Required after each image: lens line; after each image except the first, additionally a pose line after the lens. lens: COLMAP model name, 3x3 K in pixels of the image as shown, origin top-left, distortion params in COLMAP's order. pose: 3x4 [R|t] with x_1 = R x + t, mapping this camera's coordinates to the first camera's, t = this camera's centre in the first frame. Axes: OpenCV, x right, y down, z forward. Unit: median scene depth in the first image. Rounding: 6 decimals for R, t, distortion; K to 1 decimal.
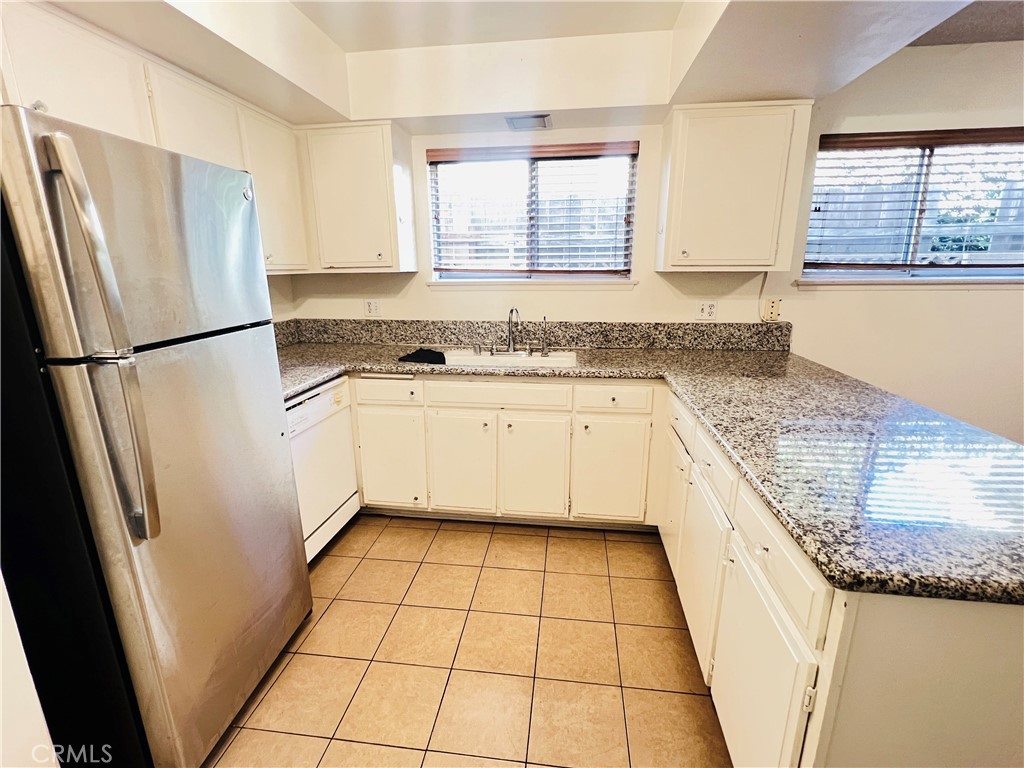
lens RADIAL K [[476.2, 0, 512.0], [0, 476.2, 384.0], [0, 0, 1]] dist [-0.016710, -0.000697]
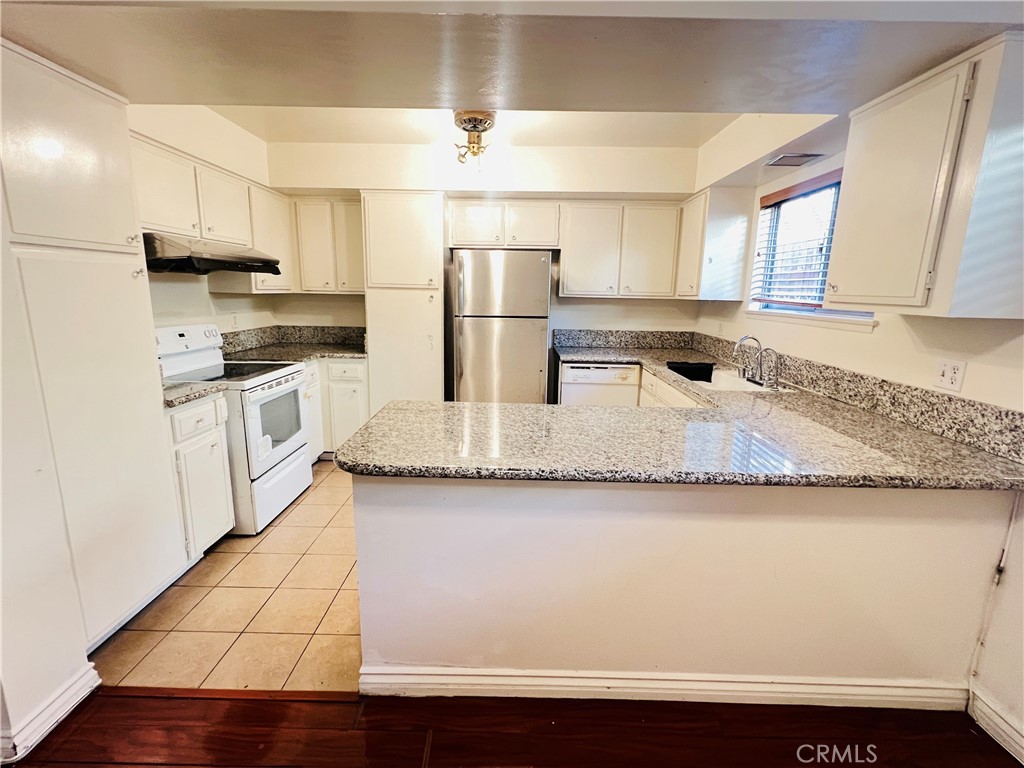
lens RADIAL K [[476.2, 0, 512.0], [0, 476.2, 384.0], [0, 0, 1]] dist [-0.016710, -0.000697]
pose [[0.120575, 0.203129, -0.971700, 0.944060], [-0.264099, 0.950129, 0.165848, -0.090746], [0.956929, 0.236628, 0.168208, 0.328276]]
